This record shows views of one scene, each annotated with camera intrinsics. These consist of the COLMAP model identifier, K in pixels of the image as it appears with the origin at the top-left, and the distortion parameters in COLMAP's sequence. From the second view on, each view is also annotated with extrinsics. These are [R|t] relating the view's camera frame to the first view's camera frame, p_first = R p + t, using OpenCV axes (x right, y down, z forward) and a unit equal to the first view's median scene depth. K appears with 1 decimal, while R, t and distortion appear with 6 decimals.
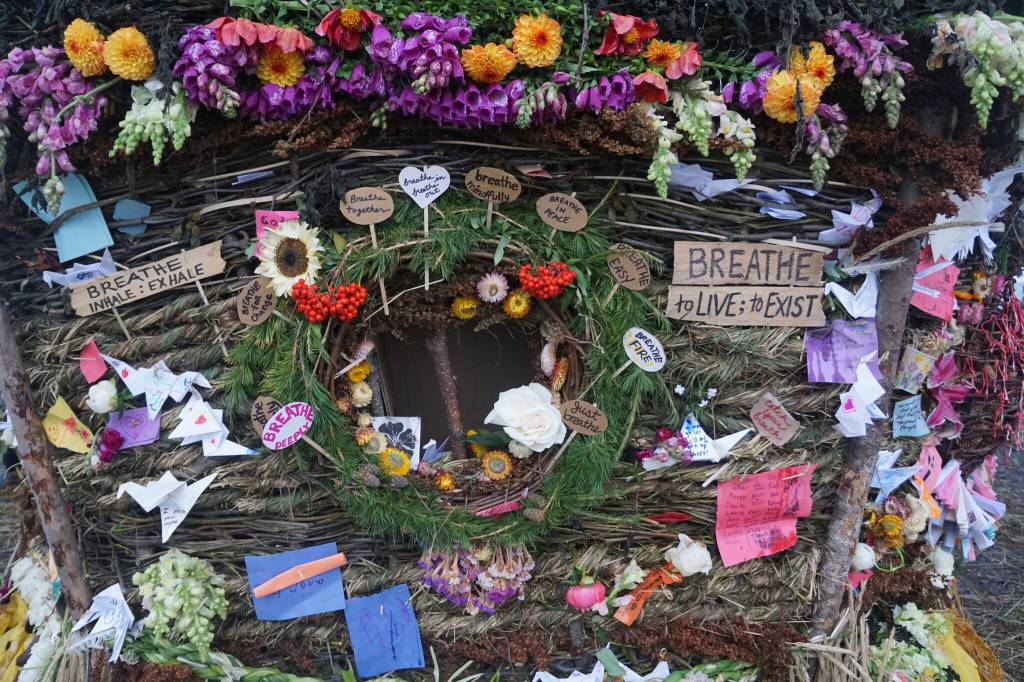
lens RADIAL K [[779.3, 0, 505.0], [0, 779.3, 324.2], [0, 0, 1]] dist [-0.137309, 0.031354]
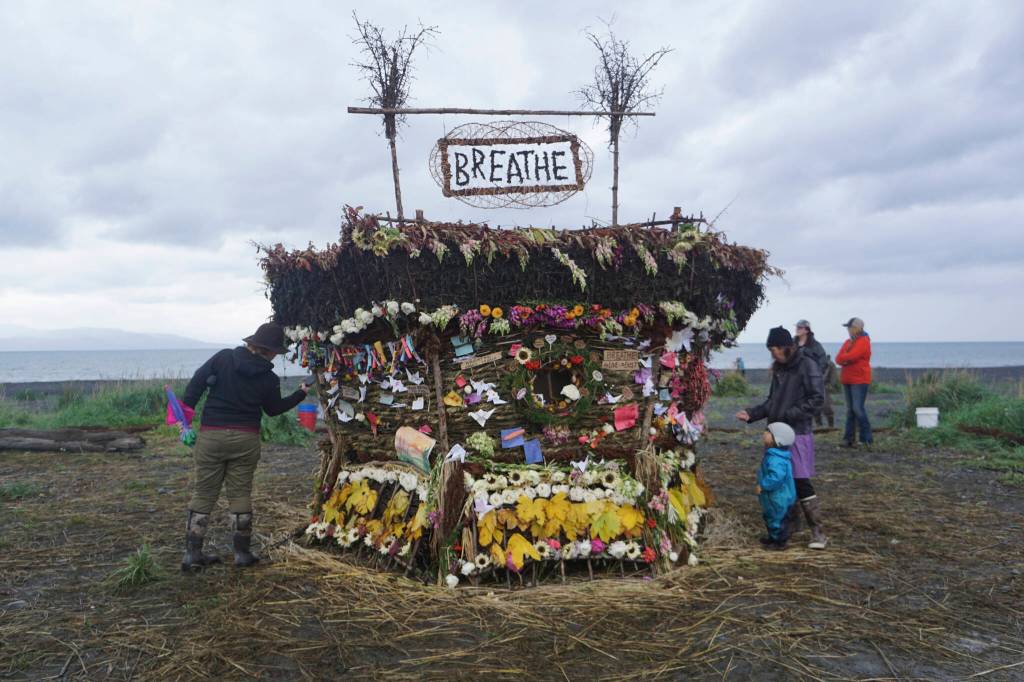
lens RADIAL K [[779.3, 0, 483.7], [0, 779.3, 321.1], [0, 0, 1]] dist [-0.137309, 0.031354]
pose [[0.987732, -0.002275, 0.156142, -1.088957], [0.016389, 0.995882, -0.089163, 0.102798], [-0.155297, 0.090628, 0.983702, -3.086037]]
